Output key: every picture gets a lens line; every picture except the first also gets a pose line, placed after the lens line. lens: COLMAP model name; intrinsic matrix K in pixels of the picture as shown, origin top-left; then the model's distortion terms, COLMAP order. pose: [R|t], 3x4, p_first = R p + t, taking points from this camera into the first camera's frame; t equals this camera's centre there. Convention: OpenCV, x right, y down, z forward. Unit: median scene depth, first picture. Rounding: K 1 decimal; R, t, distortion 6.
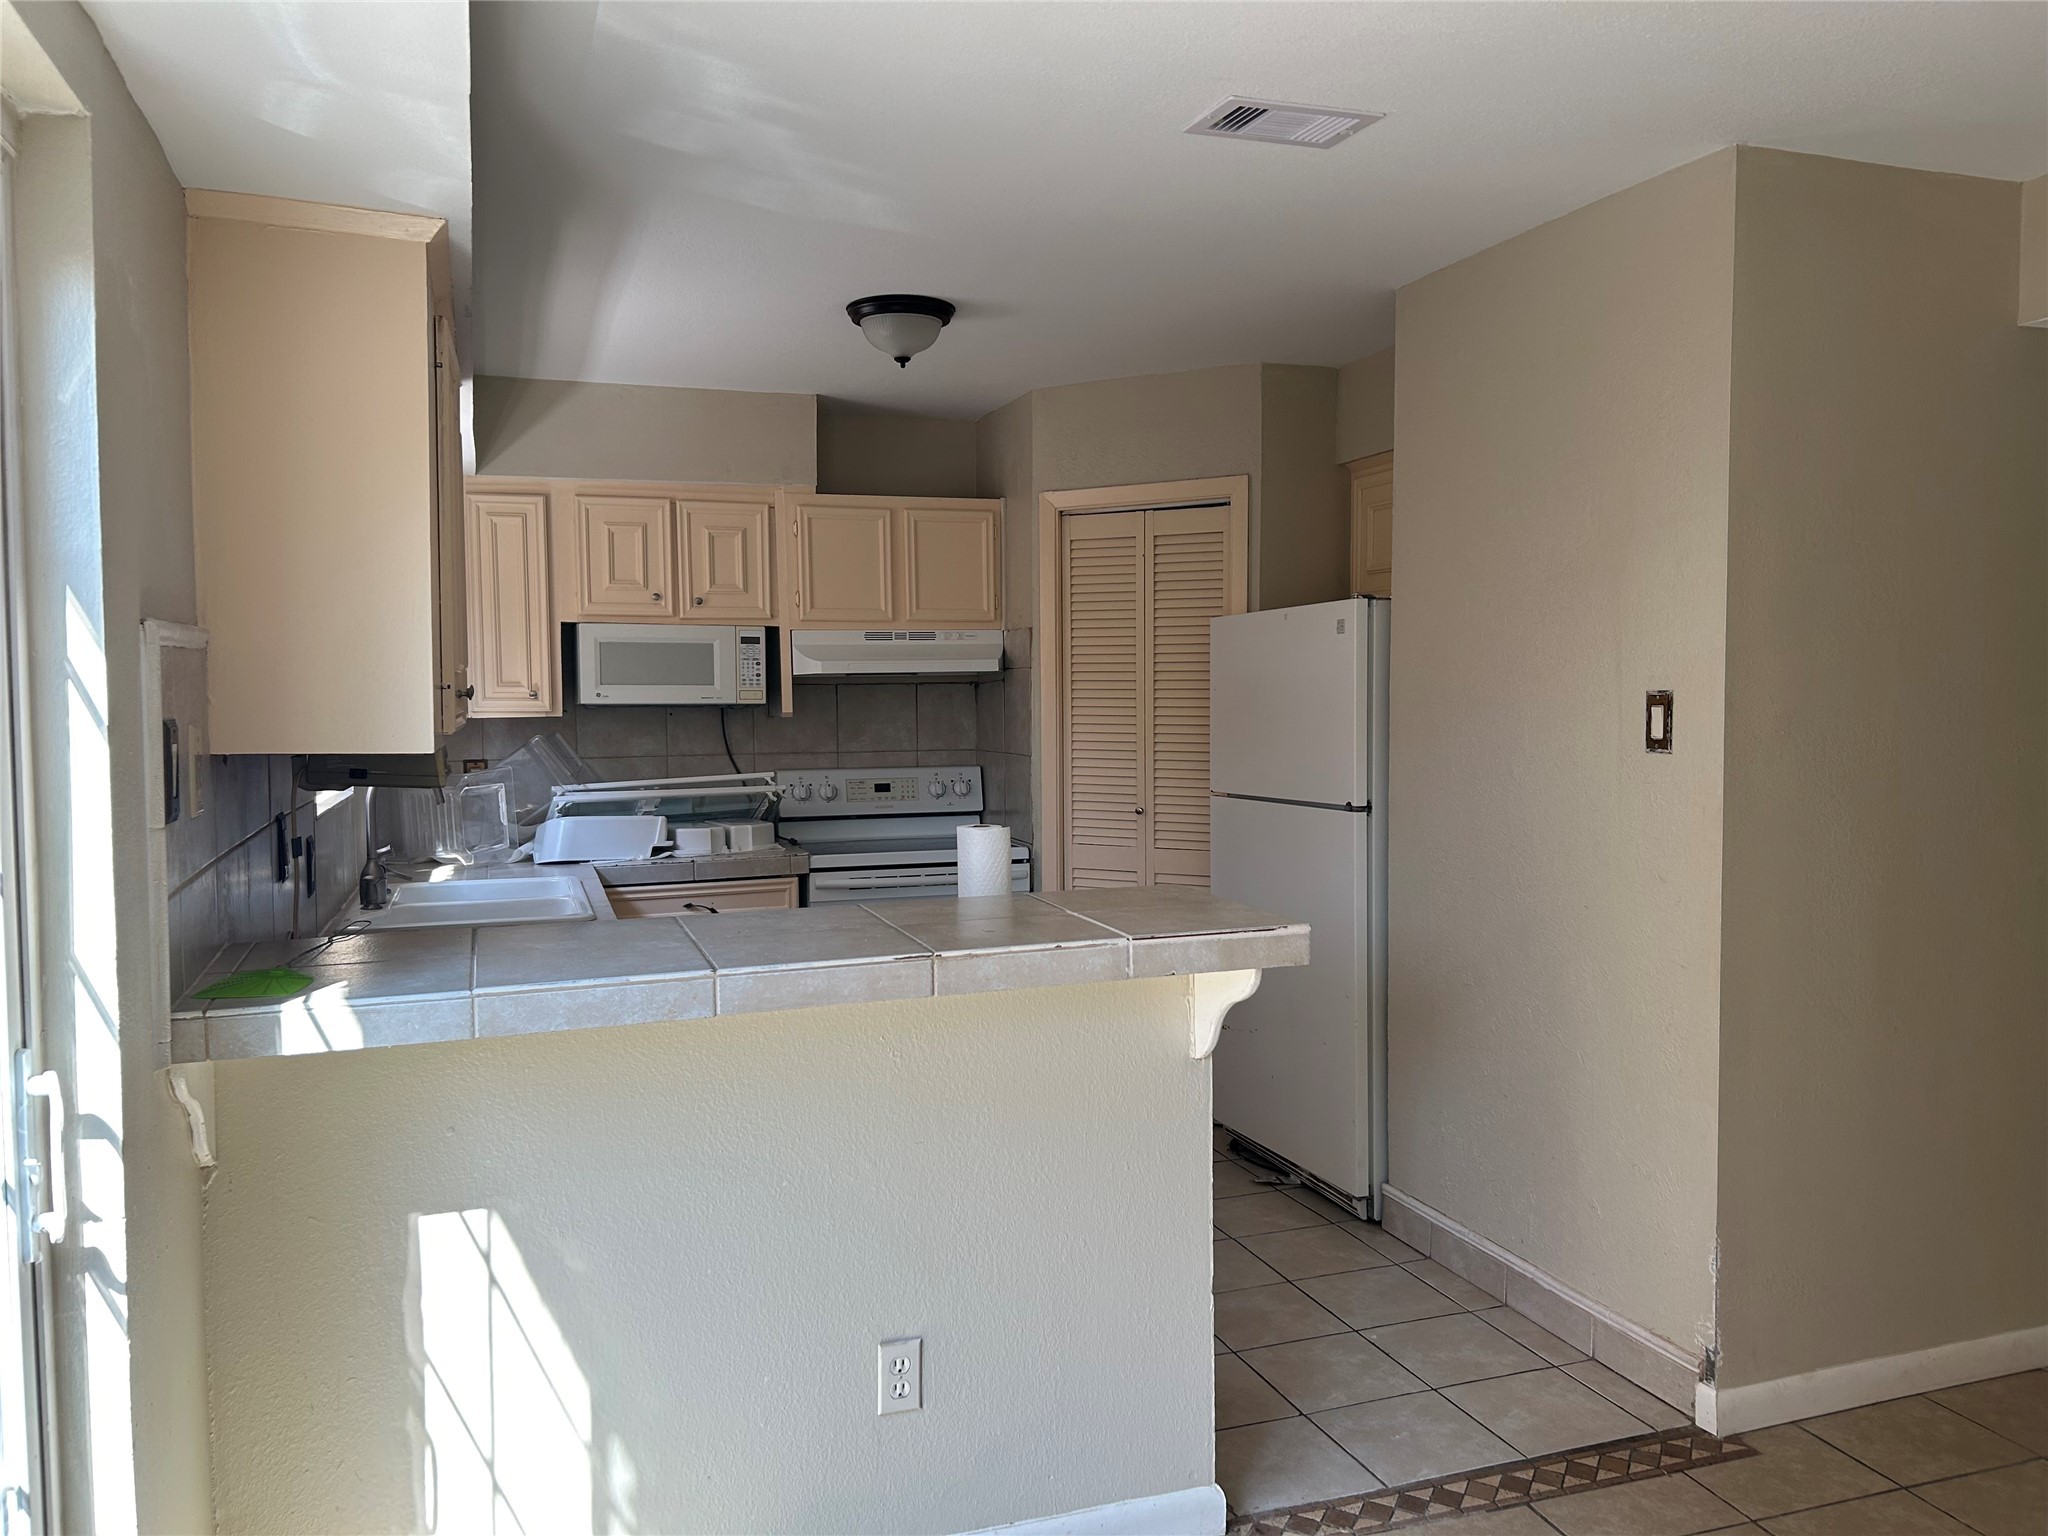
lens RADIAL K [[1545.0, 0, 1028.9], [0, 1545.0, 785.6], [0, 0, 1]] dist [0.105497, -0.131386]
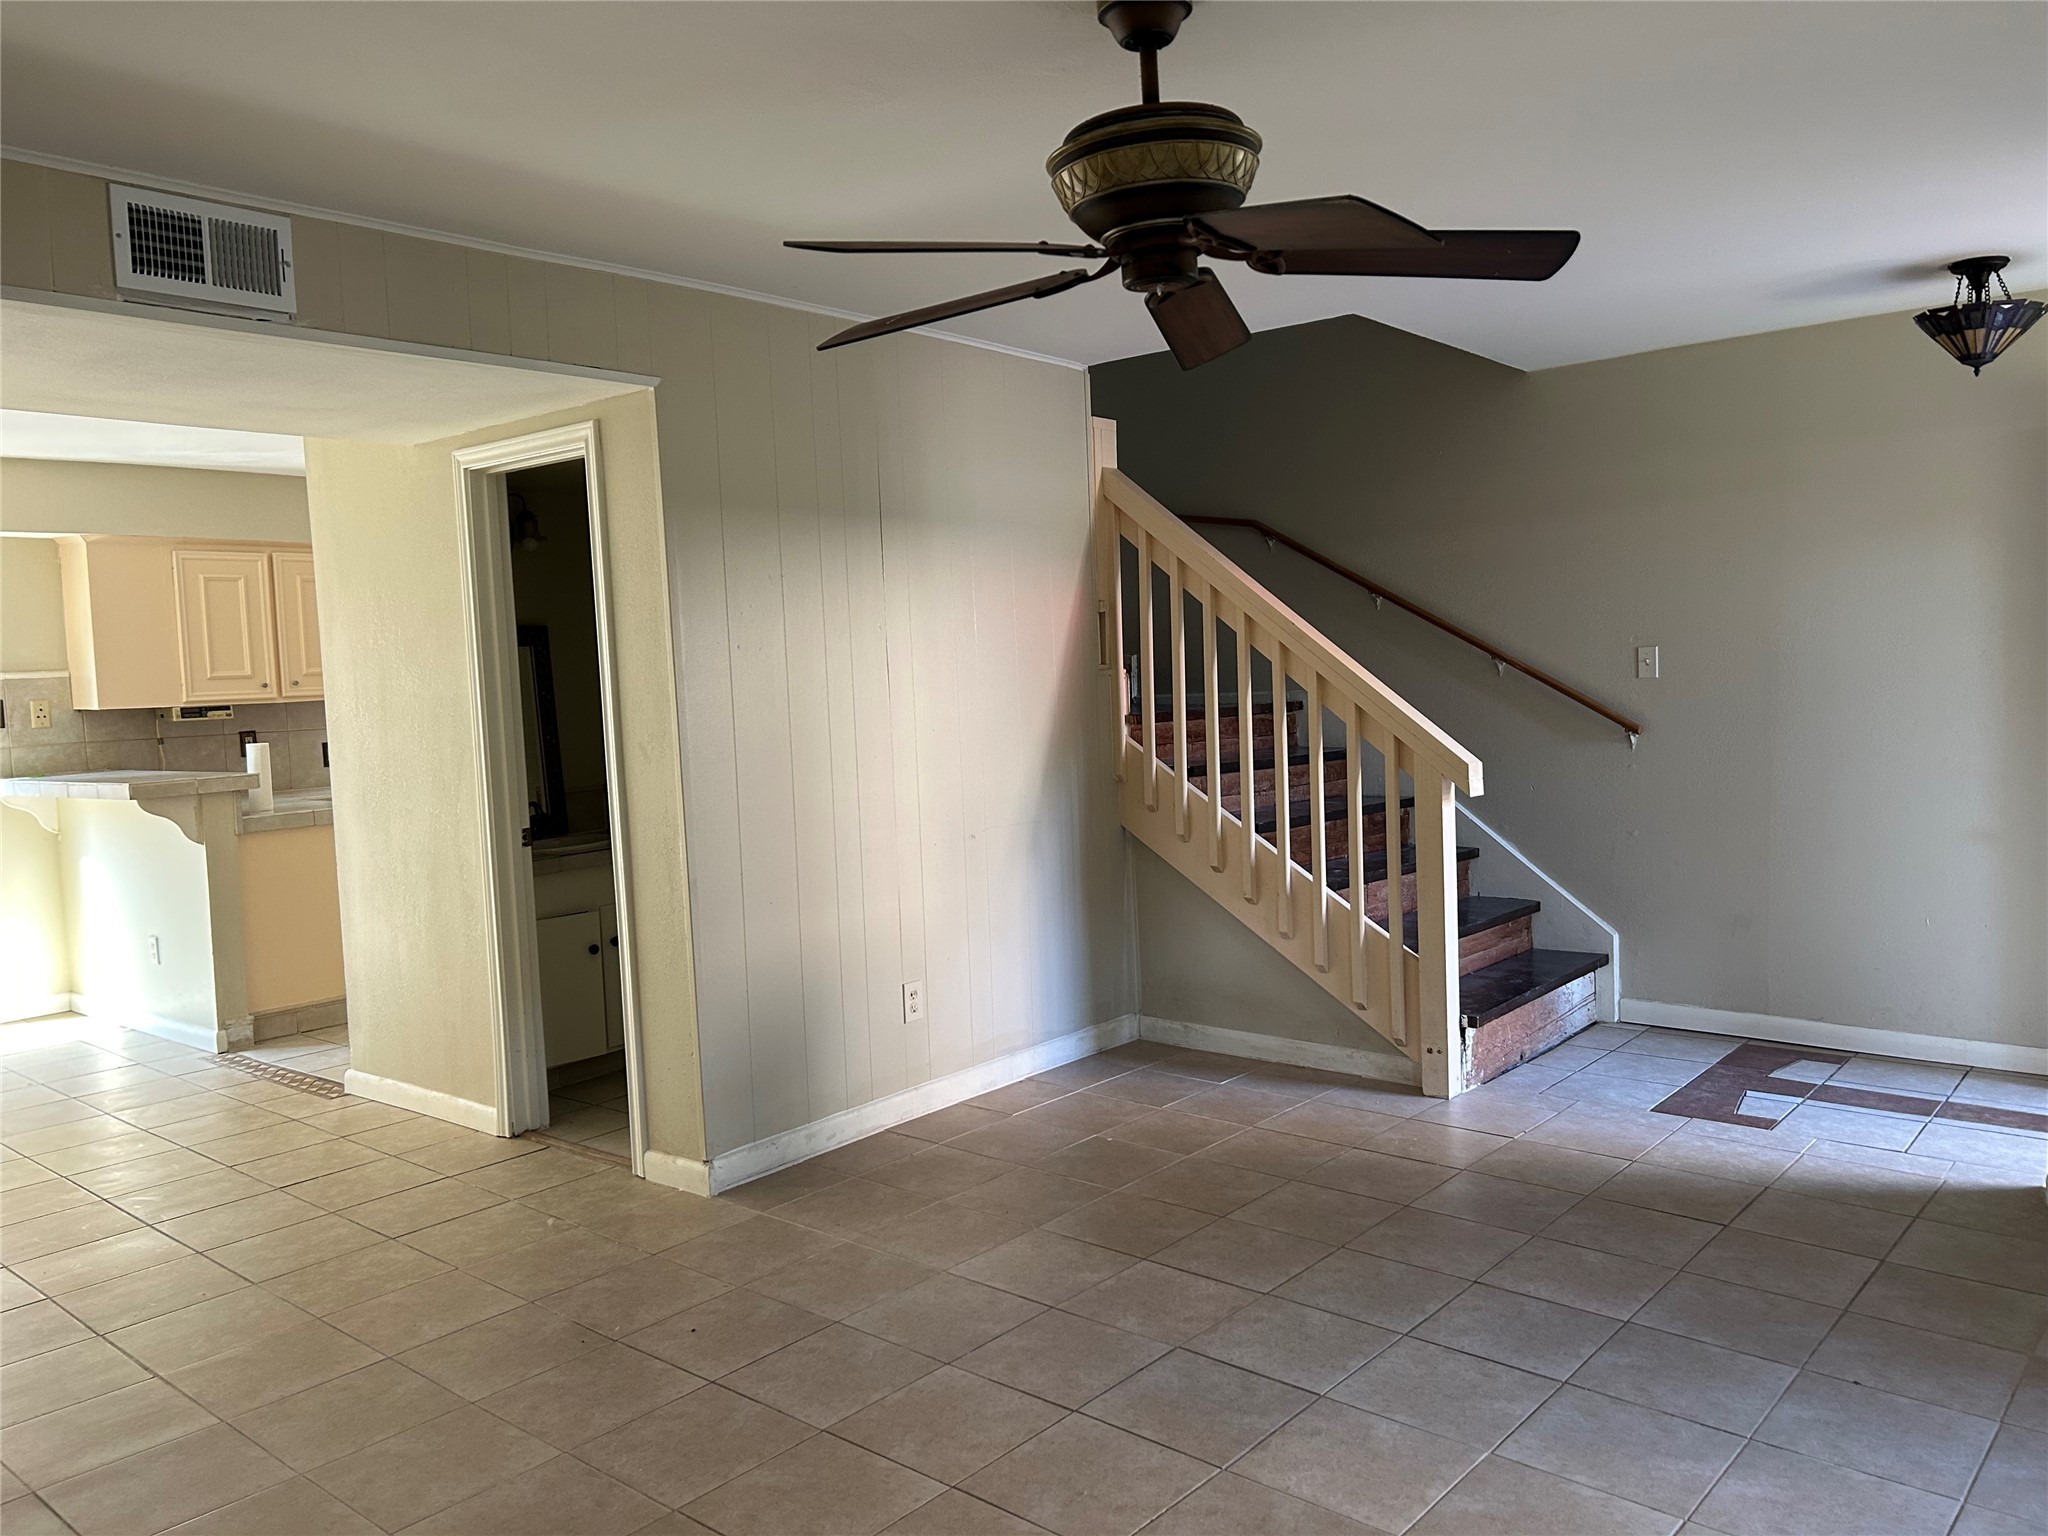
lens RADIAL K [[1548.9, 0, 1034.8], [0, 1548.9, 777.0], [0, 0, 1]] dist [0.022434, -0.001101]
pose [[0.505080, 0.047409, -0.861769, 1.441708], [-0.018937, 0.998859, 0.043851, -0.026335], [0.862865, -0.005829, 0.505402, 0.475985]]
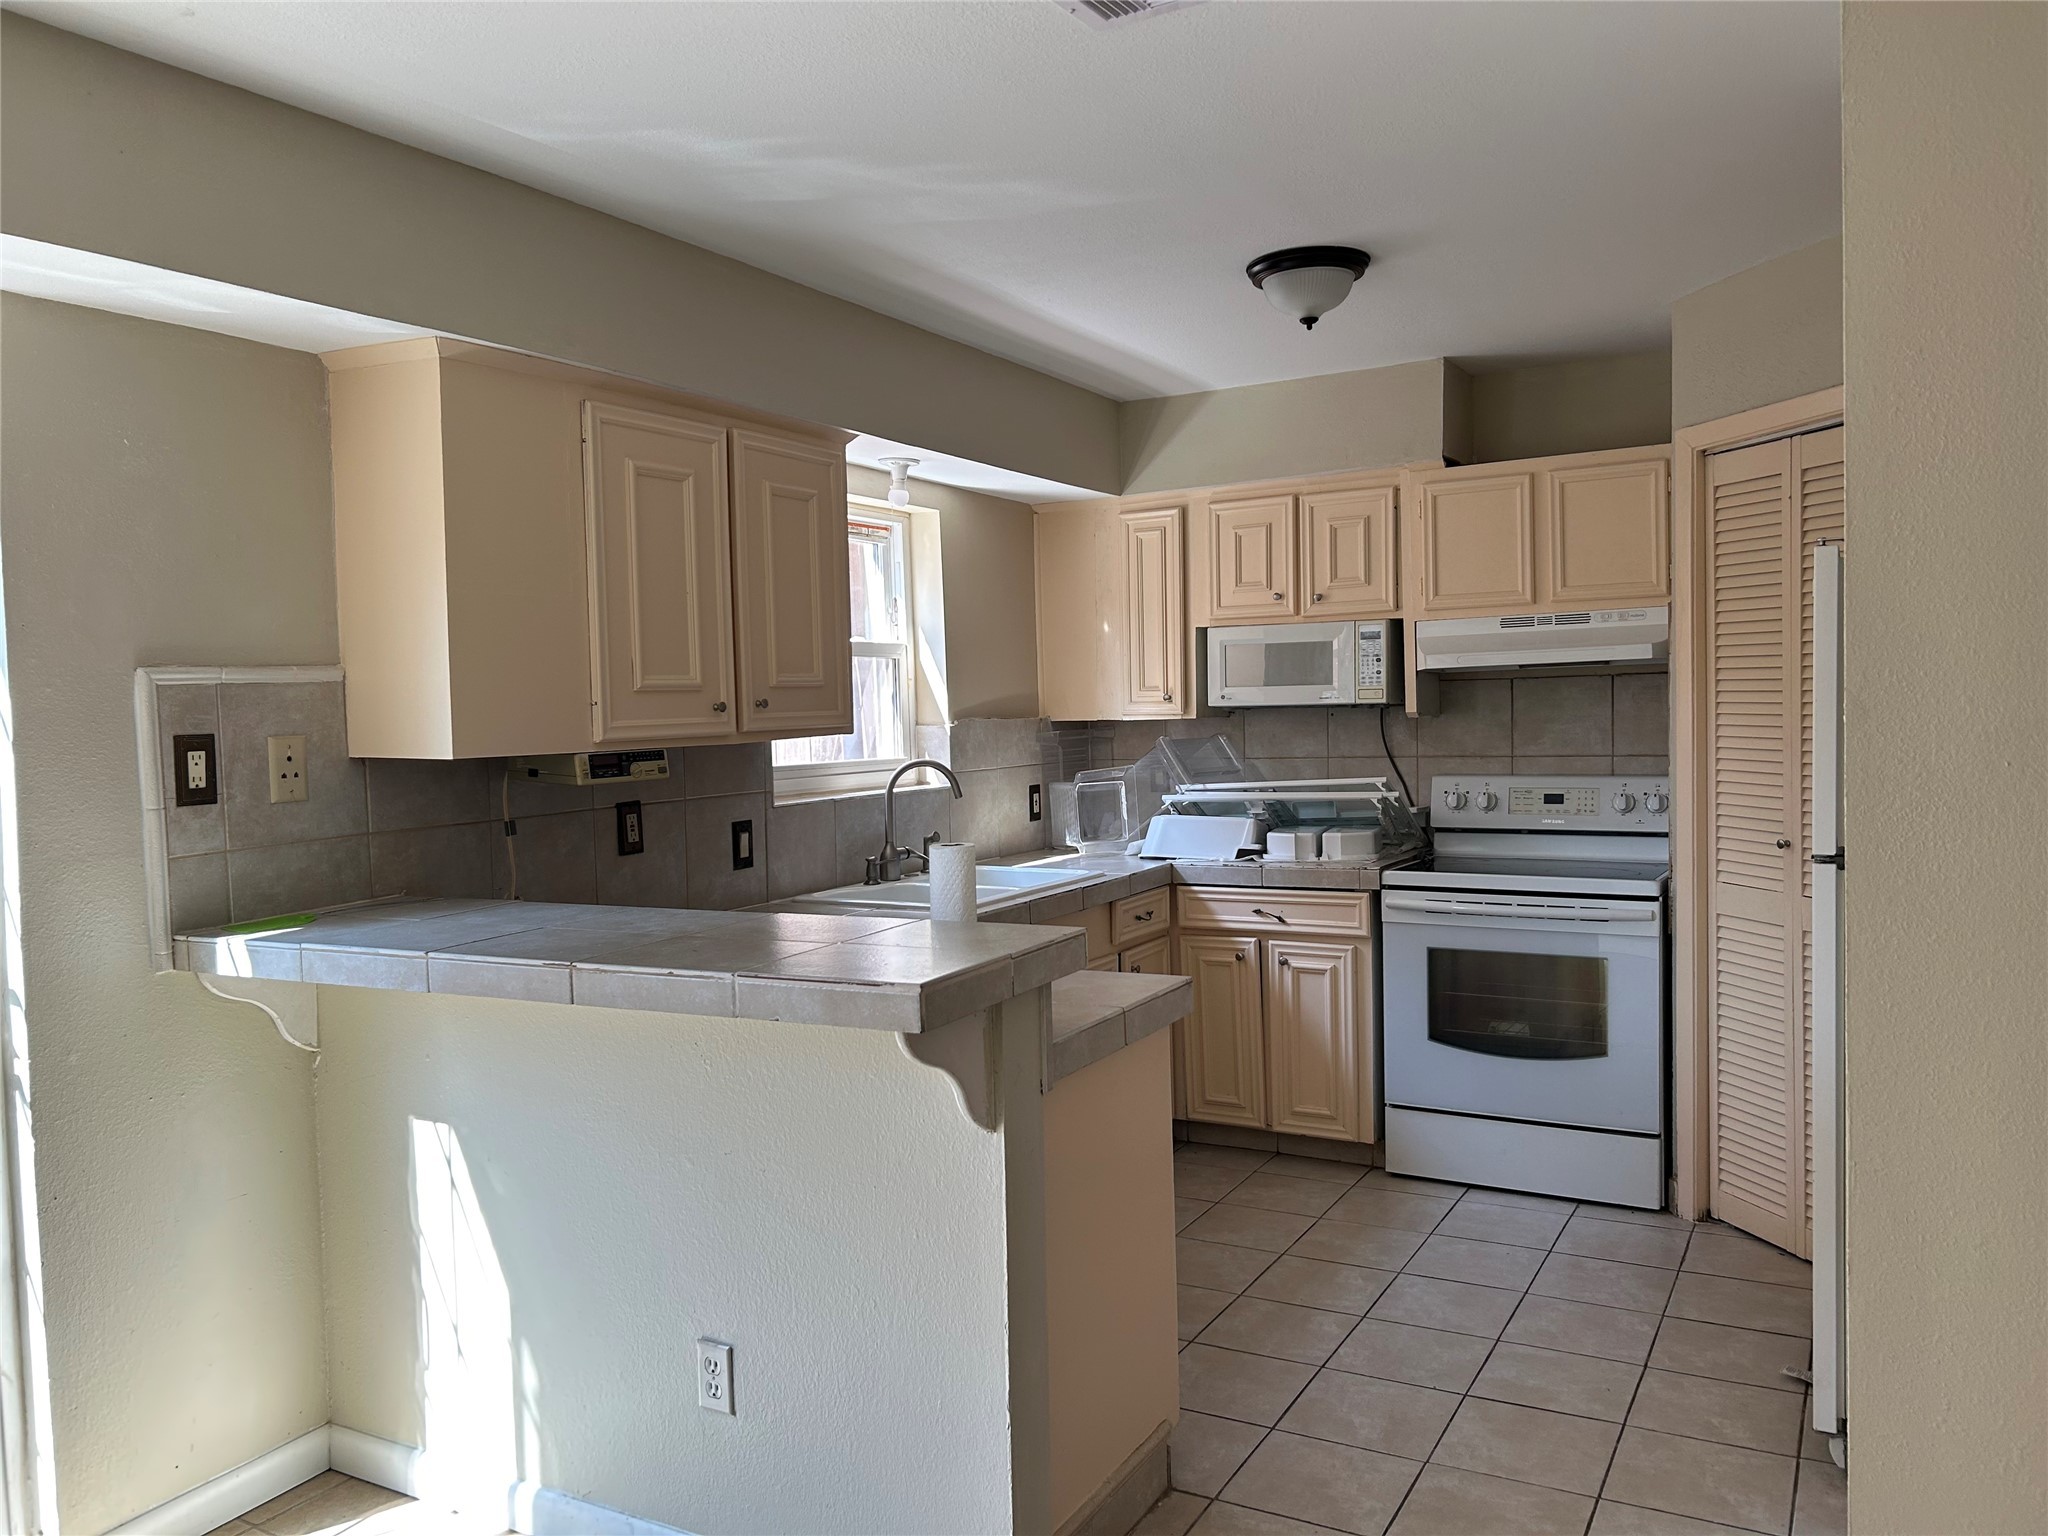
lens RADIAL K [[1545.0, 0, 1028.9], [0, 1545.0, 785.6], [0, 0, 1]] dist [0.105497, -0.131386]
pose [[0.653271, 0.032809, -0.756413, 0.406014], [-0.026714, 0.999437, 0.020278, -0.017311], [0.756652, 0.006960, 0.653780, 0.241024]]
